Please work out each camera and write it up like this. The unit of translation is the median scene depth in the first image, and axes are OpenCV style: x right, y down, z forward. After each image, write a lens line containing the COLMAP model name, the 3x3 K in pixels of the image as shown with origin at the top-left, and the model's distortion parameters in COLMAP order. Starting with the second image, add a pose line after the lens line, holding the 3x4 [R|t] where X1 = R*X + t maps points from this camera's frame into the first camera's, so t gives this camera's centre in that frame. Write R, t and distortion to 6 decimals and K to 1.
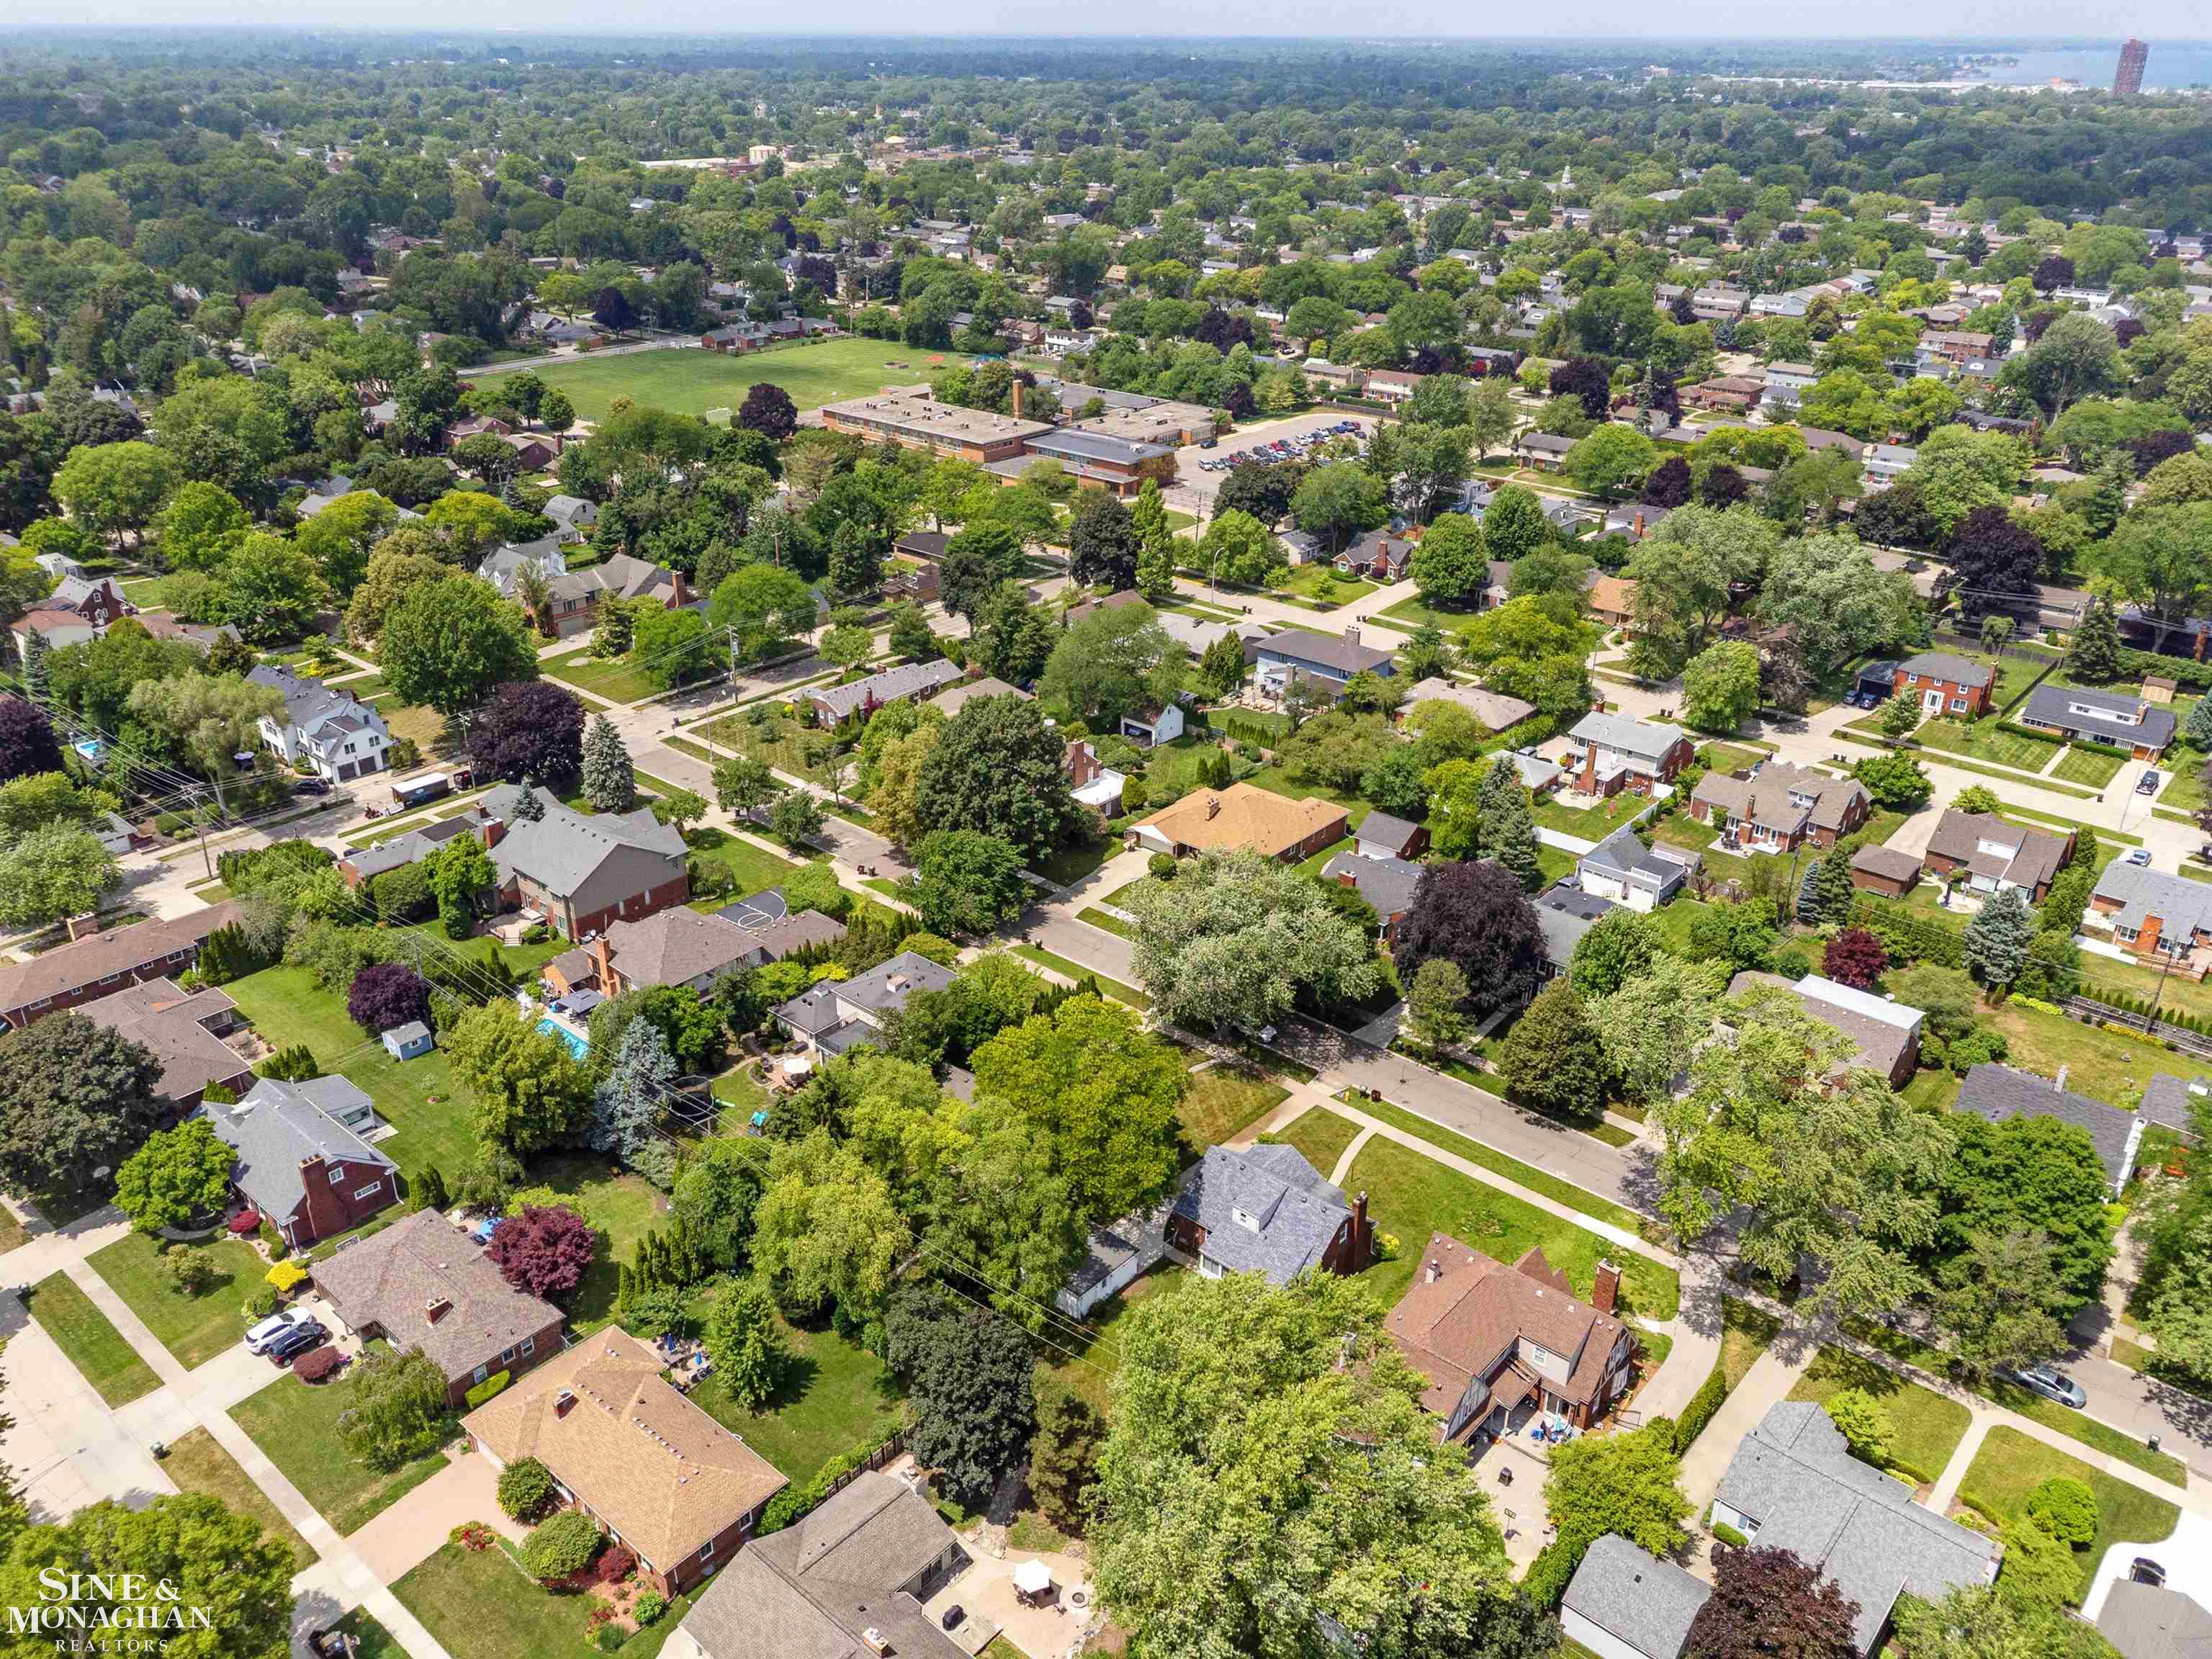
lens RADIAL K [[1676.2, 0, 1106.0], [0, 1676.2, 829.5], [0, 0, 1]] dist [0.052184, -0.003972]
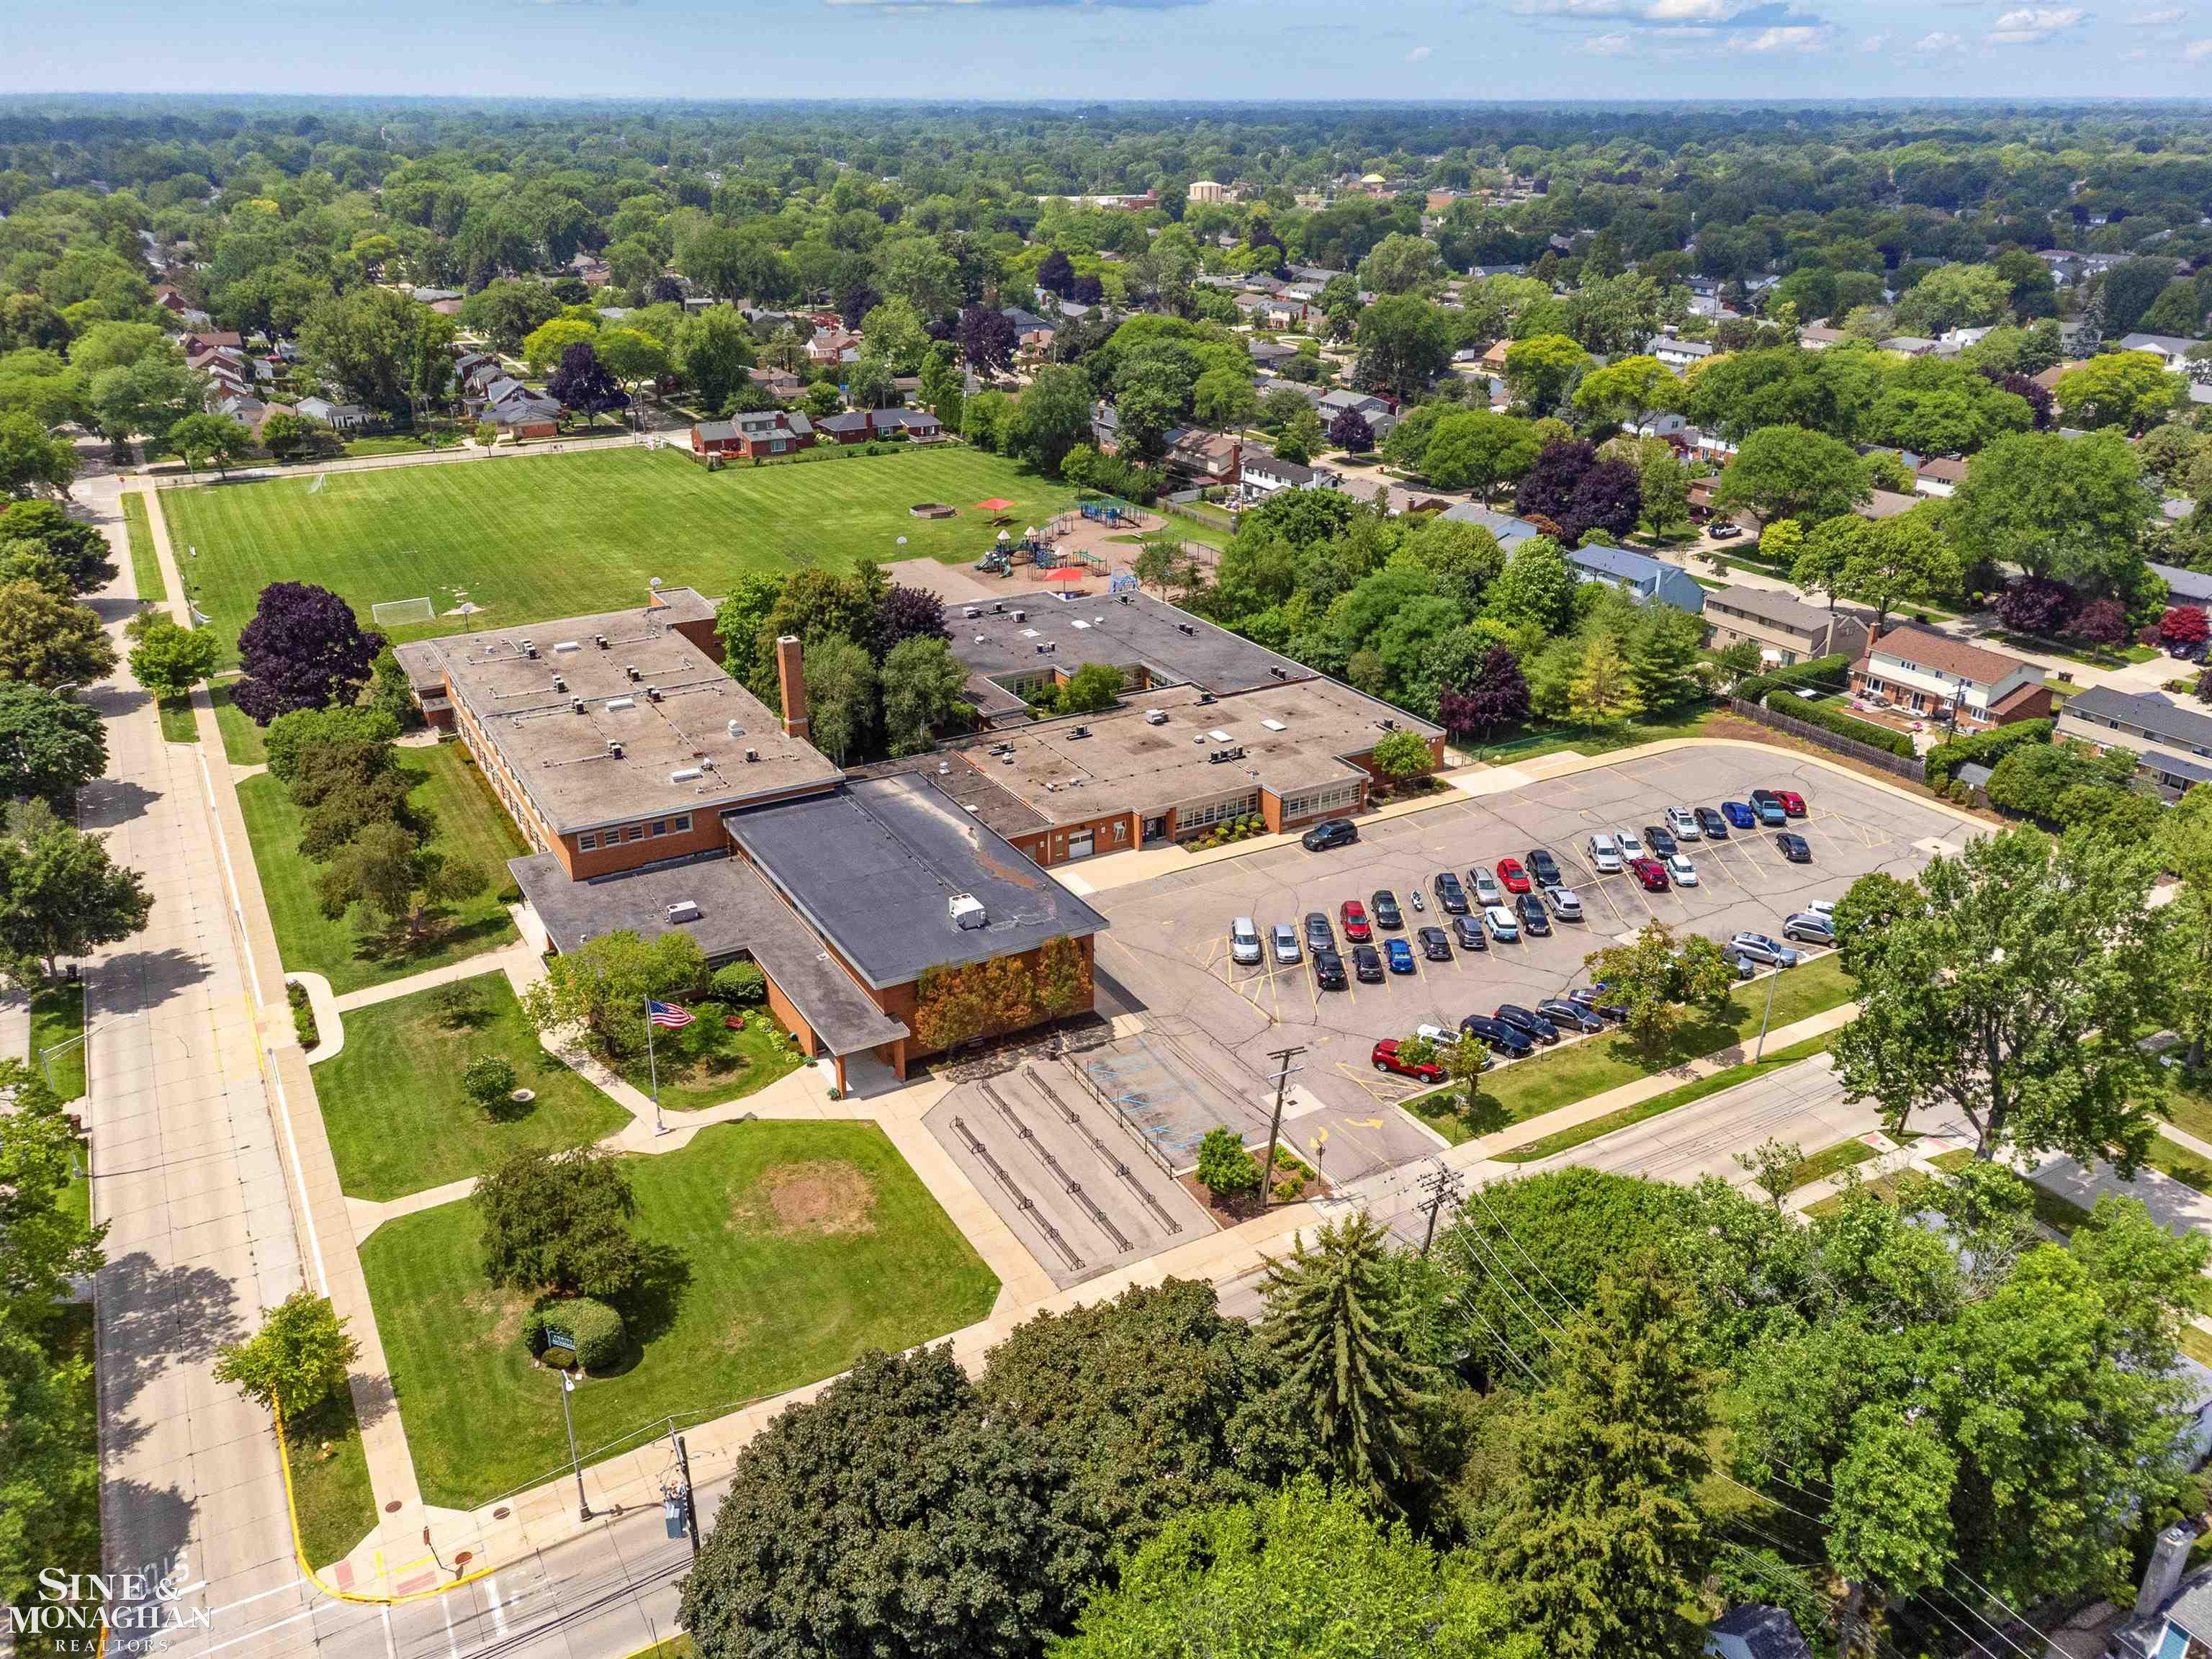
lens RADIAL K [[1676.2, 0, 1106.0], [0, 1676.2, 829.5], [0, 0, 1]] dist [0.052184, -0.003972]
pose [[0.947031, 0.128502, -0.294312, 0.108875], [-0.138612, 0.990253, -0.013661, -0.195711], [0.289688, 0.053733, 0.955612, 0.570809]]
